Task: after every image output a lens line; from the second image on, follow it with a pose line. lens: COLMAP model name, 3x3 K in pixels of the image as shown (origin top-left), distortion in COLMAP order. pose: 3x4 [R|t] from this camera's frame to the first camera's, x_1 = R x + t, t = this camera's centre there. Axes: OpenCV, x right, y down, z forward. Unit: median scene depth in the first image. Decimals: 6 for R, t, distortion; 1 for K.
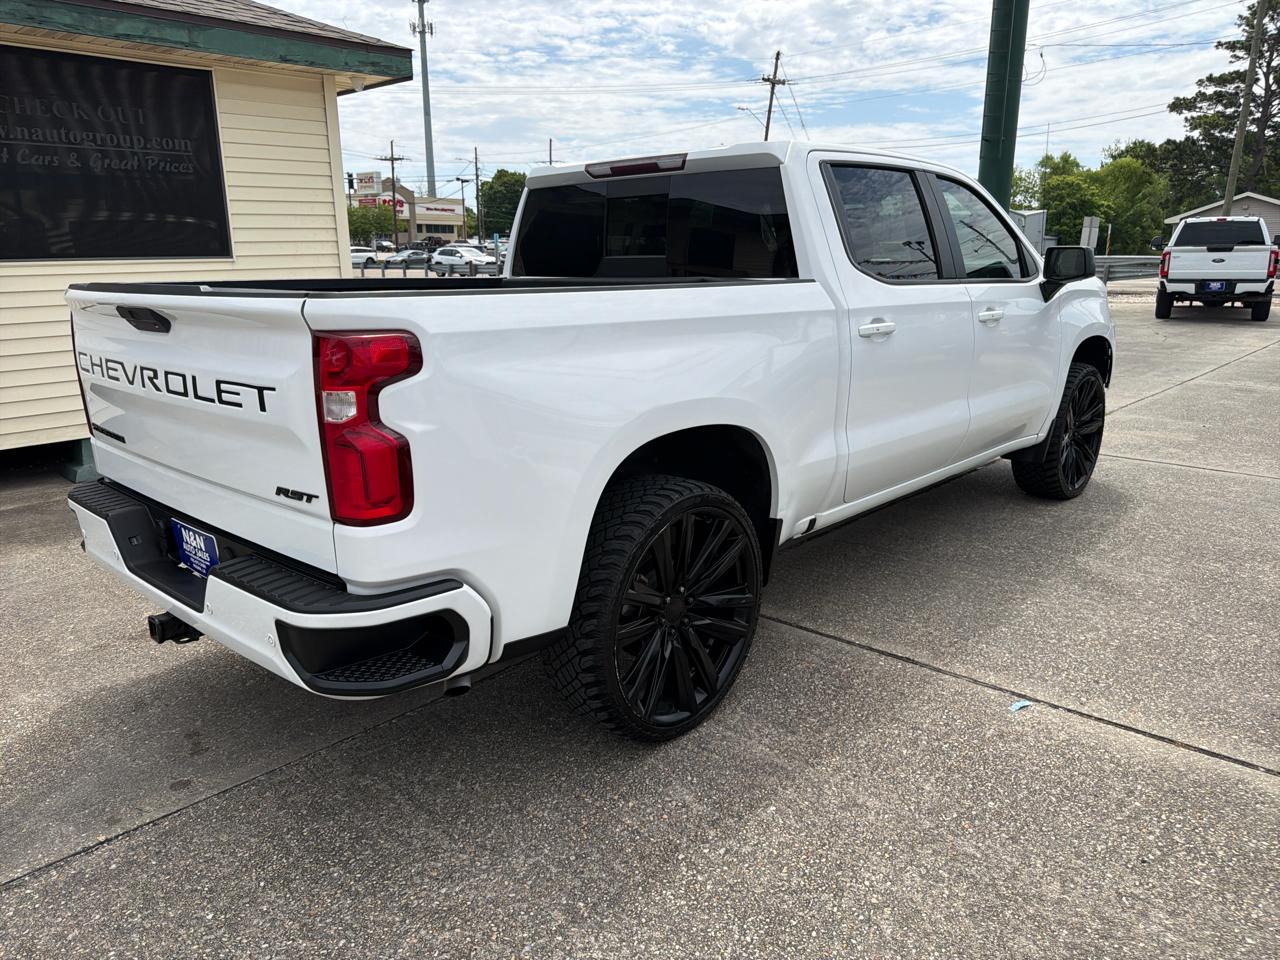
lens RADIAL K [[912.2, 0, 632.2], [0, 912.2, 478.2], [0, 0, 1]] dist [0.010761, -0.020797]
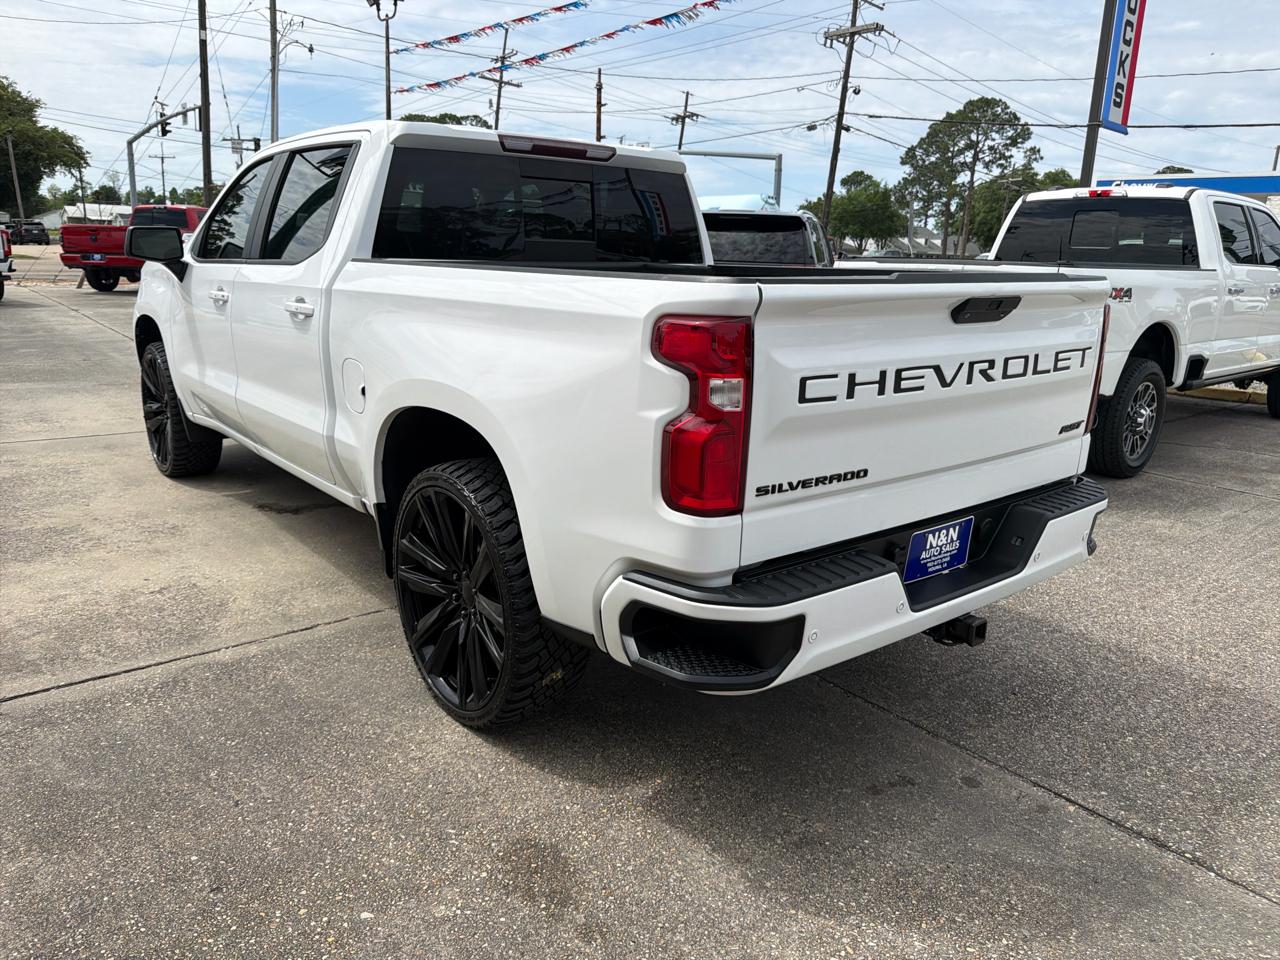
lens RADIAL K [[911.2, 0, 643.1], [0, 911.2, 472.8], [0, 0, 1]] dist [0.011468, -0.021359]
pose [[0.144859, -0.223875, 0.963792, -0.838668], [0.208018, 0.959188, 0.191540, -0.145208], [-0.967339, 0.172740, 0.185517, 0.653717]]
